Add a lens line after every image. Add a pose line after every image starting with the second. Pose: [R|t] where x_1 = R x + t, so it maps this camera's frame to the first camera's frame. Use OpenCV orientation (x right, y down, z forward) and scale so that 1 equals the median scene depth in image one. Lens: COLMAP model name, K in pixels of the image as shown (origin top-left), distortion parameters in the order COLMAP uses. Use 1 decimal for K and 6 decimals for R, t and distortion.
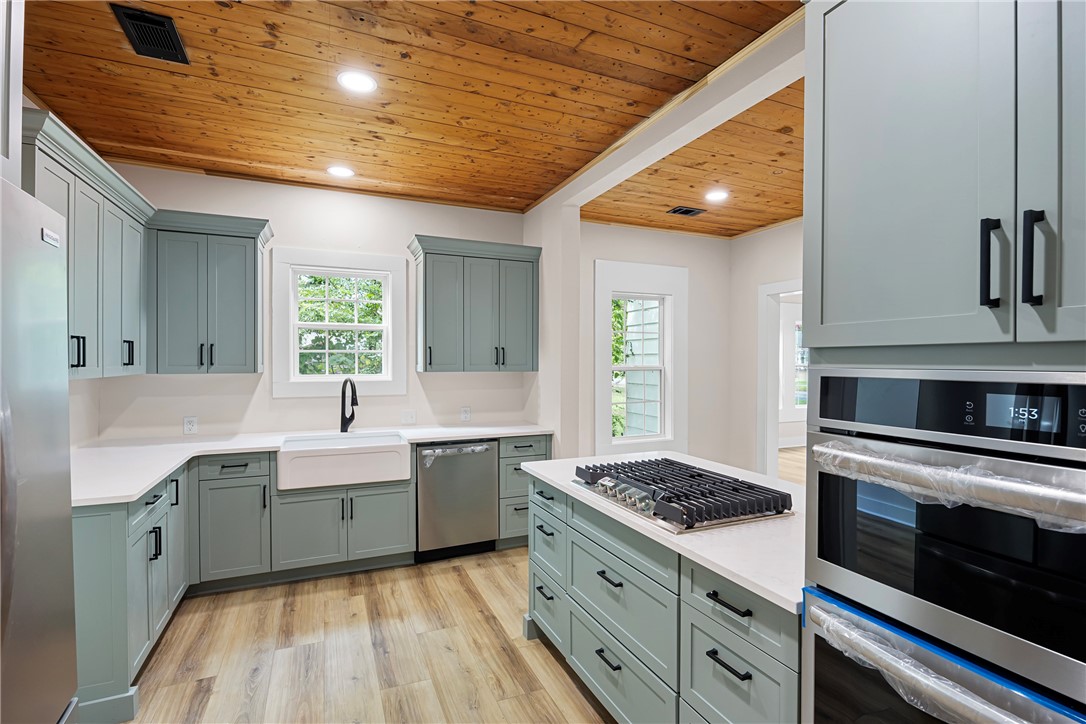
lens RADIAL K [[517.4, 0, 554.2], [0, 517.4, 365.8], [0, 0, 1]] dist [-0.014603, 0.000057]
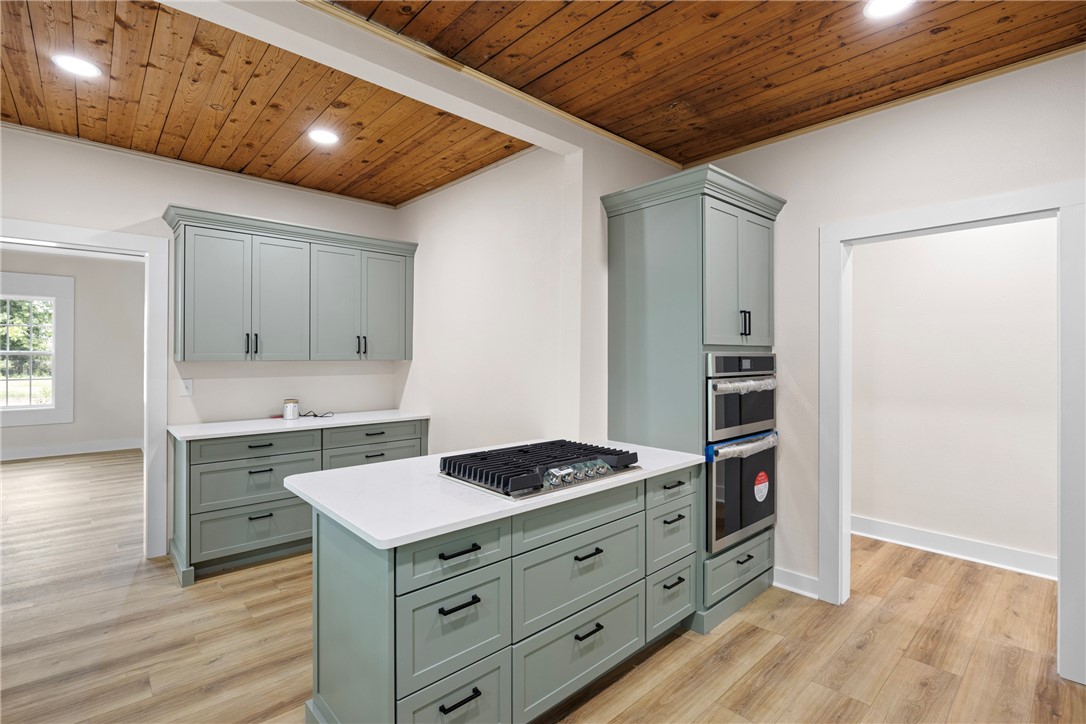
lens RADIAL K [[507.8, 0, 547.1], [0, 507.8, 353.3], [0, 0, 1]] dist [-0.016066, 0.000230]
pose [[-0.314014, -0.005746, 0.949401, -0.520085], [0.001947, 0.999976, 0.006696, -0.003663], [-0.949416, 0.003951, -0.313995, 0.862091]]
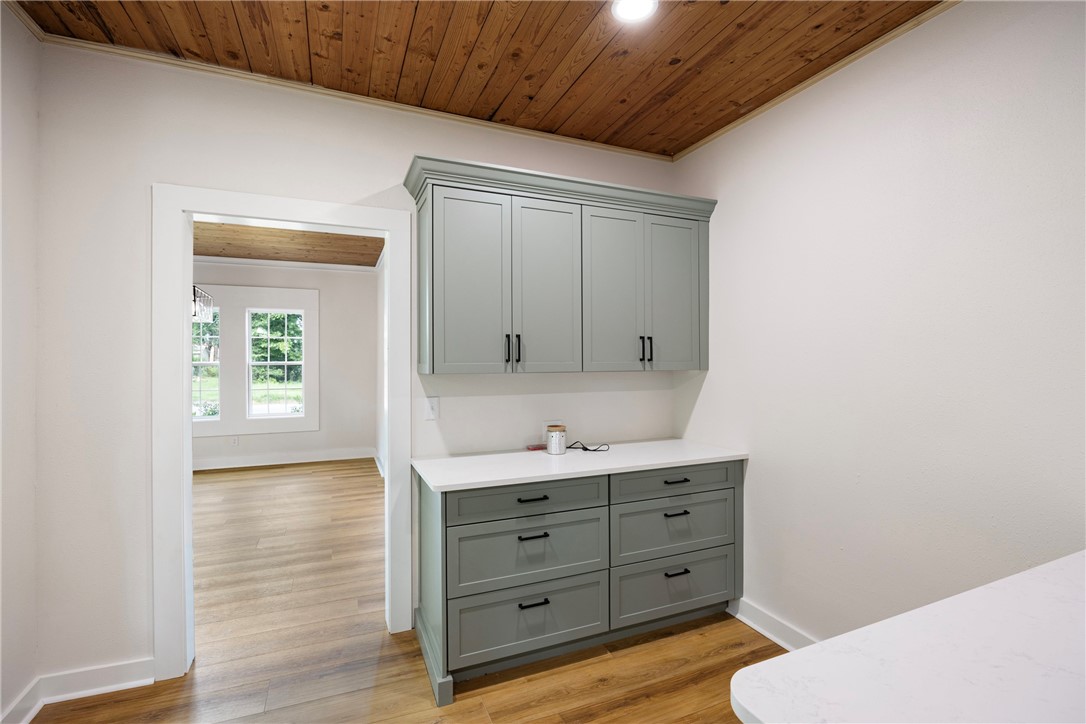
lens RADIAL K [[496.8, 0, 544.5], [0, 496.8, 360.2], [0, 0, 1]] dist [-0.022054, 0.000119]
pose [[0.019728, -0.003064, 0.999801, -0.031237], [0.012527, 0.999918, 0.002817, -0.002325], [-0.999727, 0.012469, 0.019765, 1.066953]]
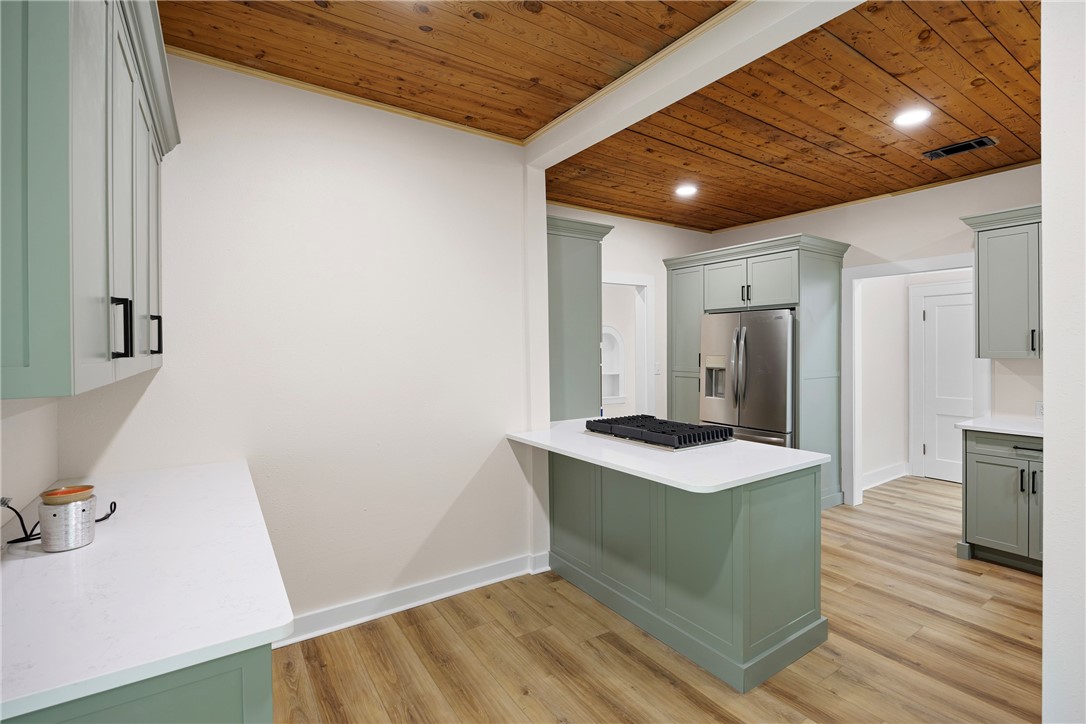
lens RADIAL K [[497.6, 0, 562.1], [0, 497.6, 351.0], [0, 0, 1]] dist [-0.015453, 0.000350]
pose [[-0.984114, -0.000572, -0.177539, 0.492307], [-0.002962, 0.999909, 0.013195, -0.007441], [0.177515, 0.013511, -0.984025, 1.538122]]
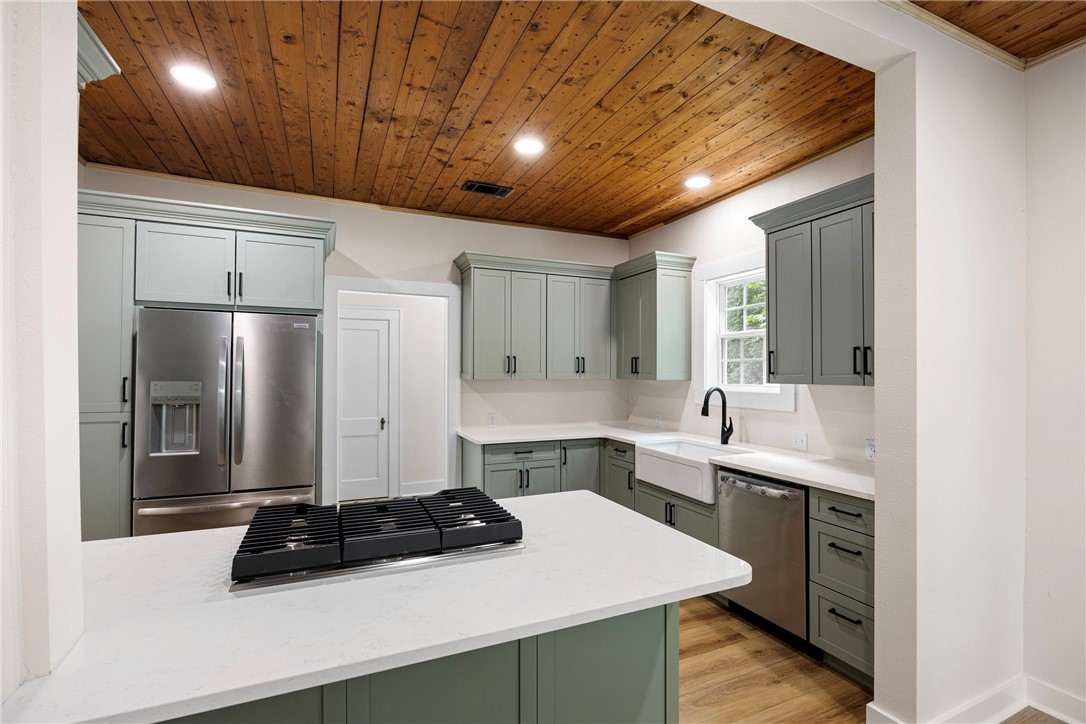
lens RADIAL K [[496.4, 0, 544.1], [0, 496.4, 367.2], [0, 0, 1]] dist [-0.014837, 0.000355]
pose [[-0.009218, -0.012562, -0.999879, 0.630478], [-0.014133, 0.999823, -0.012431, 0.002351], [0.999858, 0.014016, -0.009394, 0.808366]]
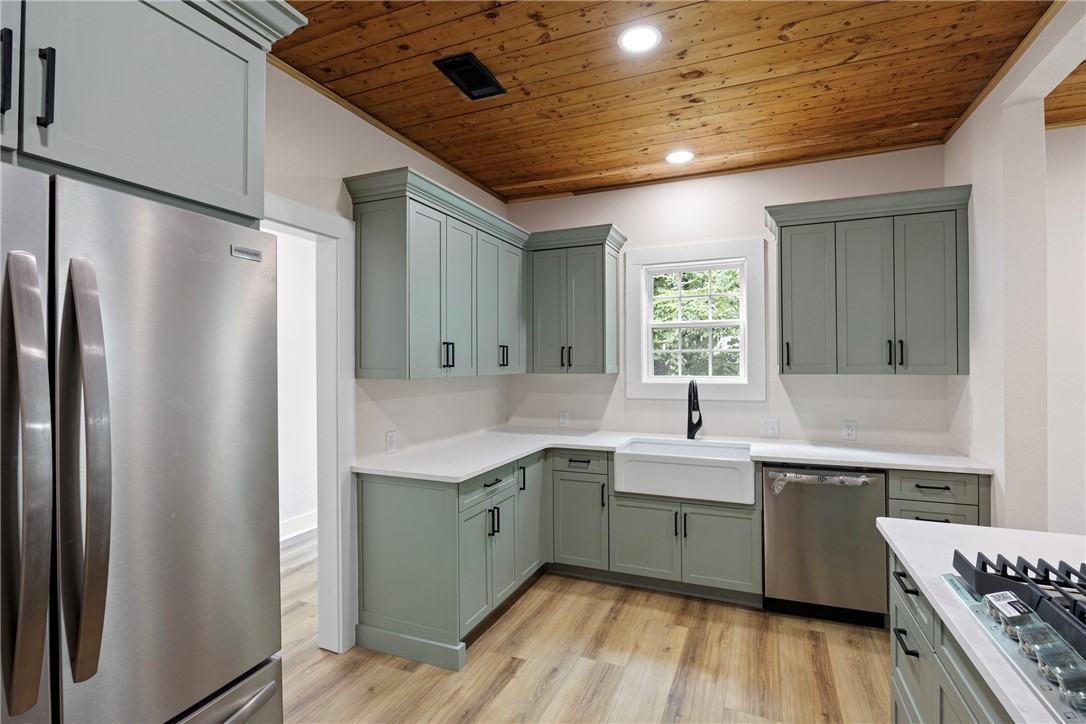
lens RADIAL K [[508.7, 0, 543.0], [0, 508.7, 362.0], [0, 0, 1]] dist [-0.015011, 0.000075]
pose [[0.673934, -0.008324, -0.738745, 0.102215], [-0.000629, 0.999930, -0.011841, 0.003285], [0.738791, 0.008445, 0.673881, 0.234967]]
